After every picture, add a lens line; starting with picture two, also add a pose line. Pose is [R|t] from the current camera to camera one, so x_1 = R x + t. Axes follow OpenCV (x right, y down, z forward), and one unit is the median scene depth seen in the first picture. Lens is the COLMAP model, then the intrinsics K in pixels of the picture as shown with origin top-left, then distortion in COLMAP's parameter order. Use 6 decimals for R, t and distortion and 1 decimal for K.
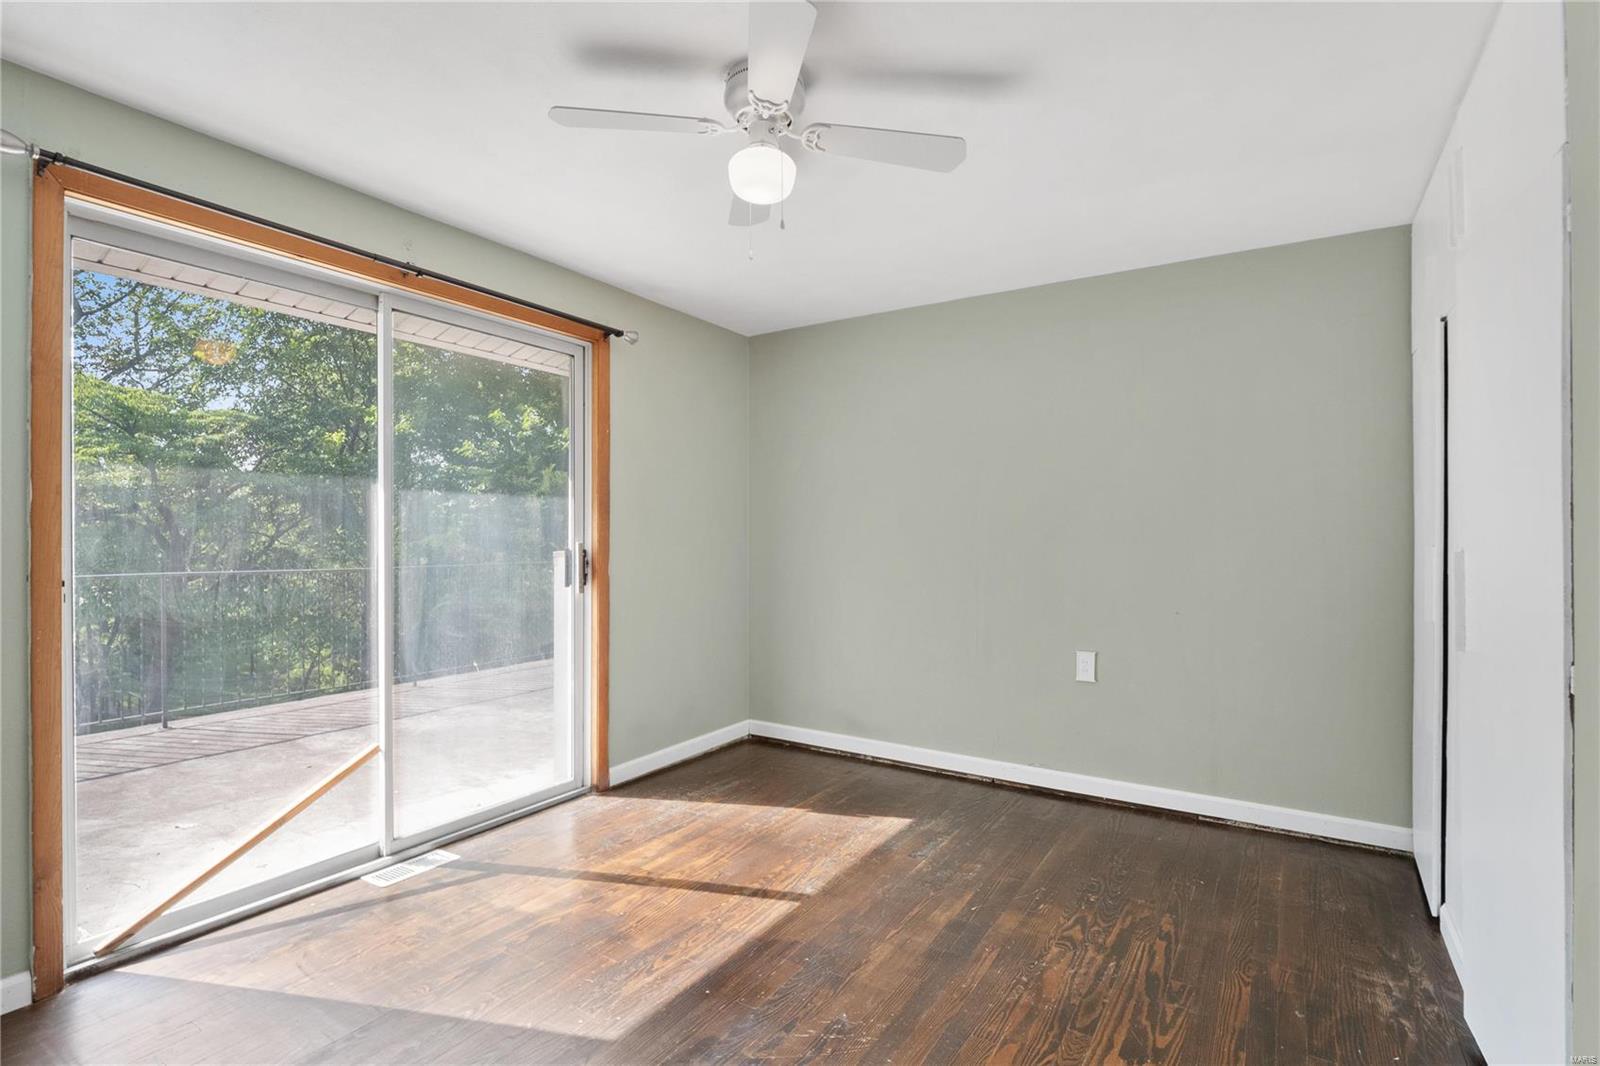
lens RADIAL K [[771.0, 0, 799.7], [0, 771.0, 534.7], [0, 0, 1]] dist [-0.003052, -0.002044]
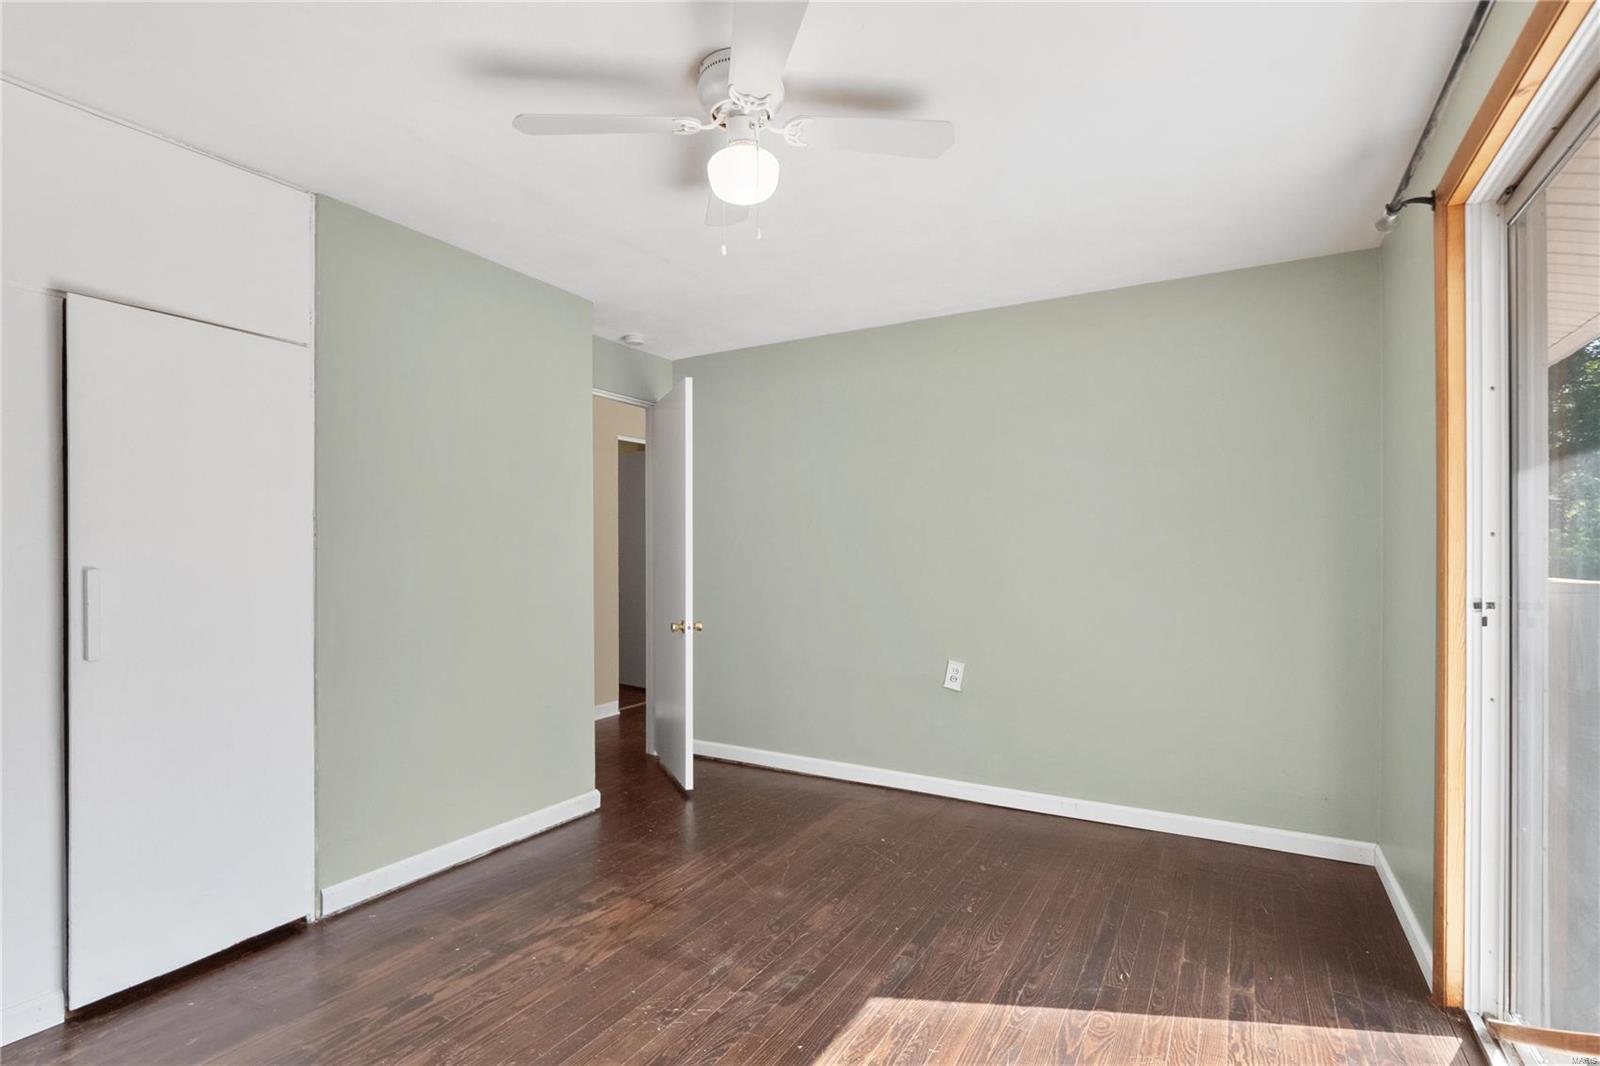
lens RADIAL K [[771.0, 0, 800.2], [0, 771.0, 540.0], [0, 0, 1]] dist [-0.003052, -0.002044]
pose [[-0.998835, -0.002256, -0.048208, -0.078144], [-0.001967, 0.999980, -0.006025, -0.013319], [0.048221, -0.005924, -0.998819, 2.054421]]
